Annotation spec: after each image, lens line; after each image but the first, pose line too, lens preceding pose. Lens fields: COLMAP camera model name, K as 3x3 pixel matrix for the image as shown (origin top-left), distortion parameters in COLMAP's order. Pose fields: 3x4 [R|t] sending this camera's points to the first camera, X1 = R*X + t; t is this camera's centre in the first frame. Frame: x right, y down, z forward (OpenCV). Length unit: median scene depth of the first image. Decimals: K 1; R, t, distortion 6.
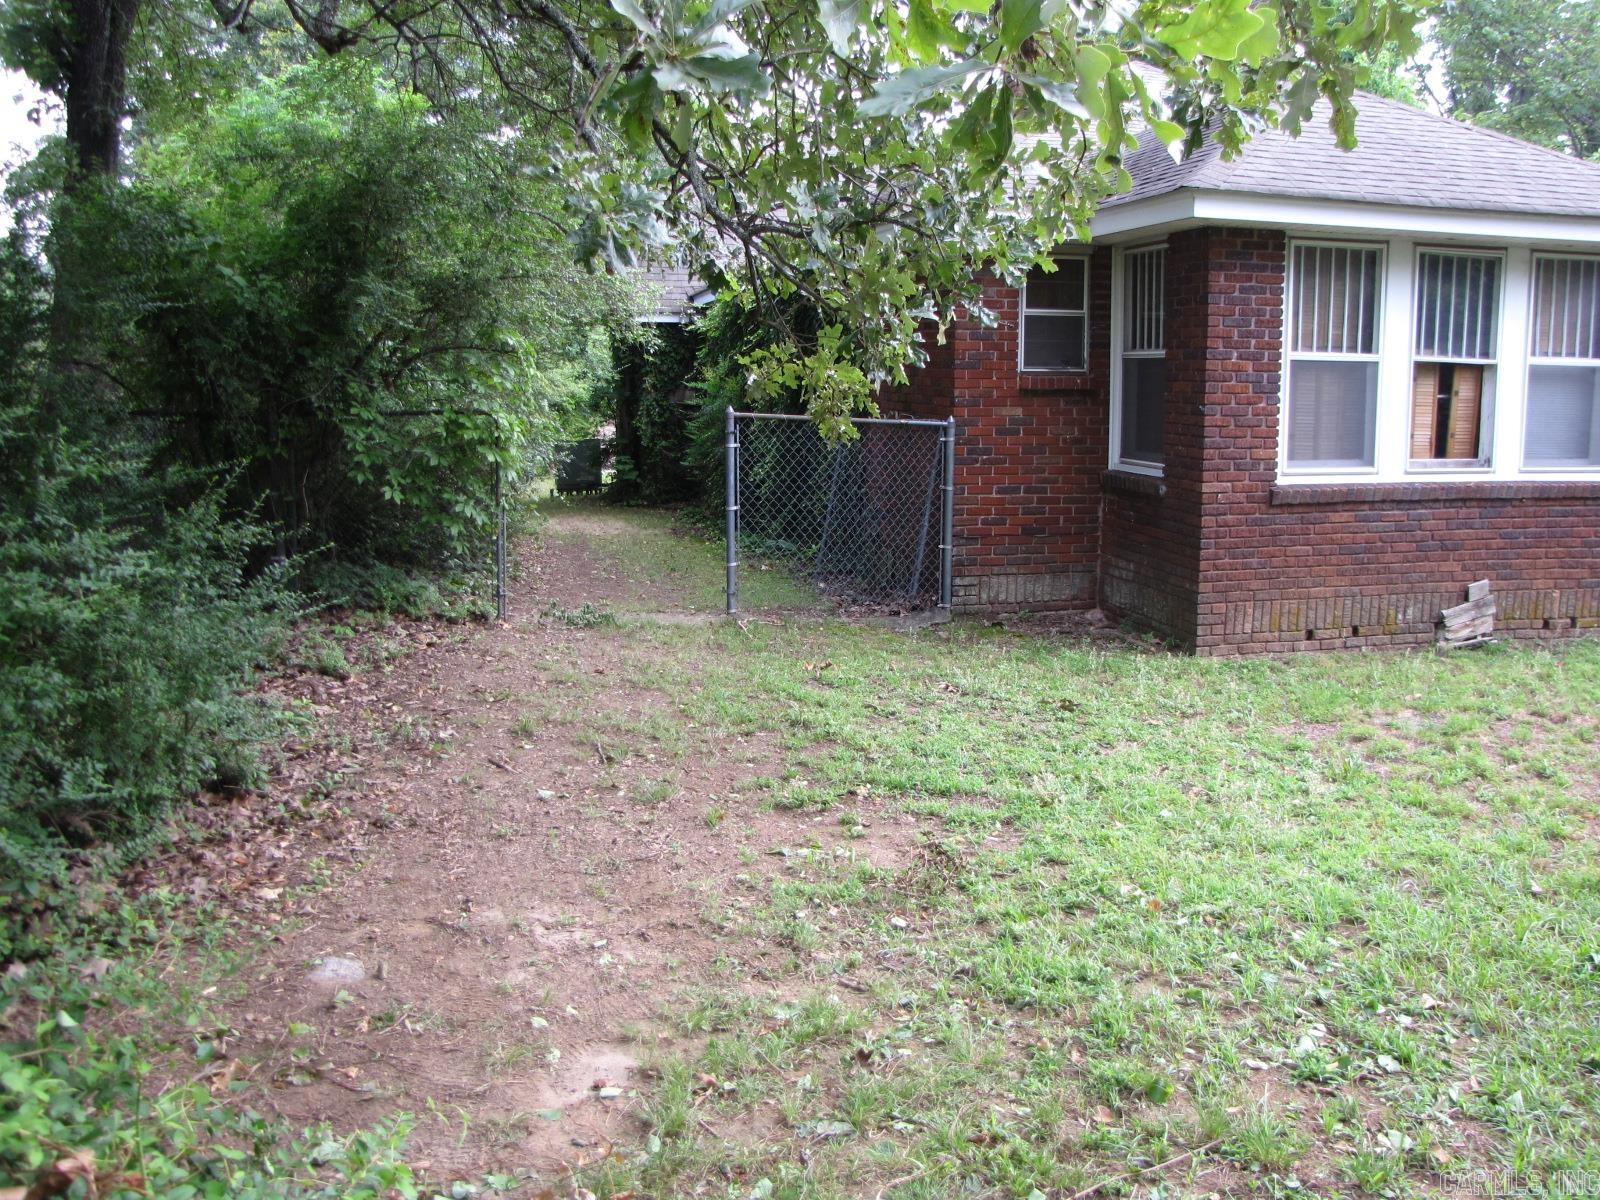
lens RADIAL K [[1365.0, 0, 827.9], [0, 1365.0, 553.2], [0, 0, 1]] dist [-0.177926, 0.172296]
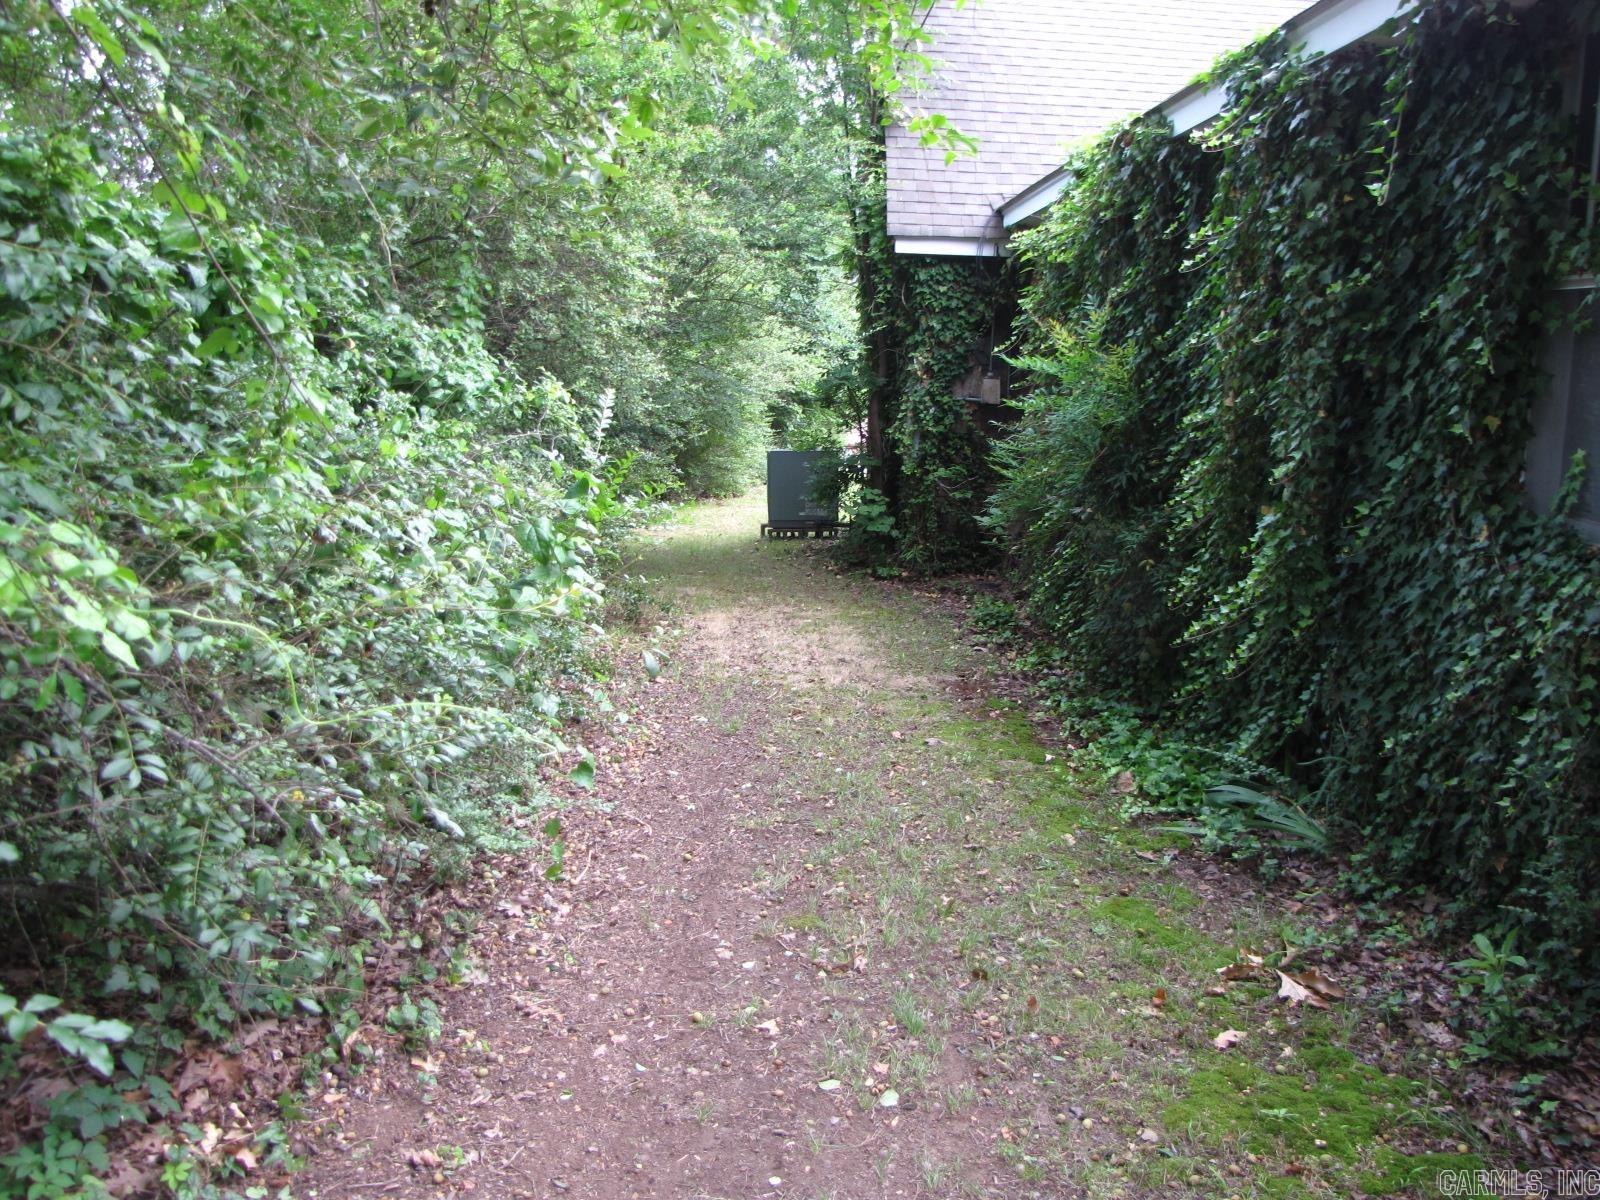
lens RADIAL K [[1365.0, 0, 827.9], [0, 1365.0, 553.2], [0, 0, 1]] dist [-0.177926, 0.172296]
pose [[0.980818, 0.043715, -0.189961, -0.096483], [-0.042423, 0.999041, 0.010863, -0.083812], [0.190254, -0.002596, 0.981731, 0.723981]]
